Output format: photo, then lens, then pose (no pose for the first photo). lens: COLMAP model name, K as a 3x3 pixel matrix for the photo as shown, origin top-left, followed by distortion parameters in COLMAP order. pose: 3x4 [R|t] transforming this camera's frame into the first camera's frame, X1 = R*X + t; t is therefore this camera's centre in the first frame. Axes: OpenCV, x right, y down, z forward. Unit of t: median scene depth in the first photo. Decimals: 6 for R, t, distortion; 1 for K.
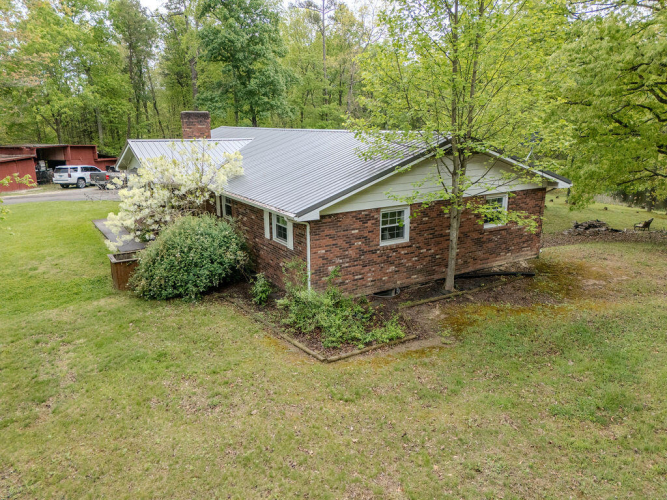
lens RADIAL K [[493.4, 0, 334.4], [0, 493.4, 247.5], [0, 0, 1]] dist [0.082968, -0.093313]
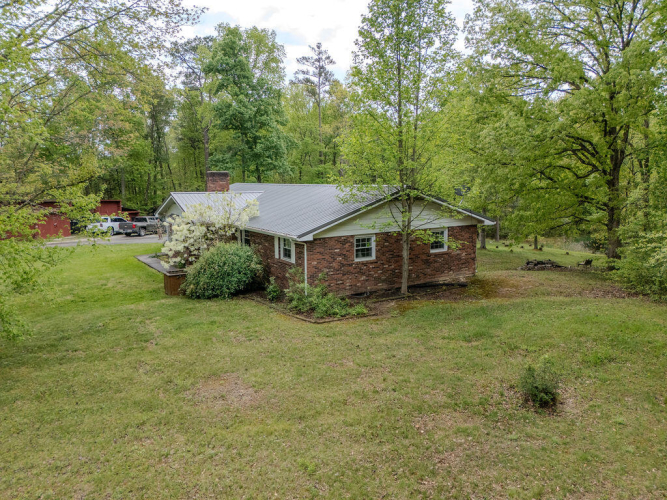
lens RADIAL K [[493.4, 0, 334.4], [0, 493.4, 247.5], [0, 0, 1]] dist [0.082968, -0.093313]
pose [[0.999981, -0.003512, 0.005086, 0.022572], [0.004058, 0.993742, -0.111627, 0.106409], [-0.004662, 0.111646, 0.993737, -0.404651]]
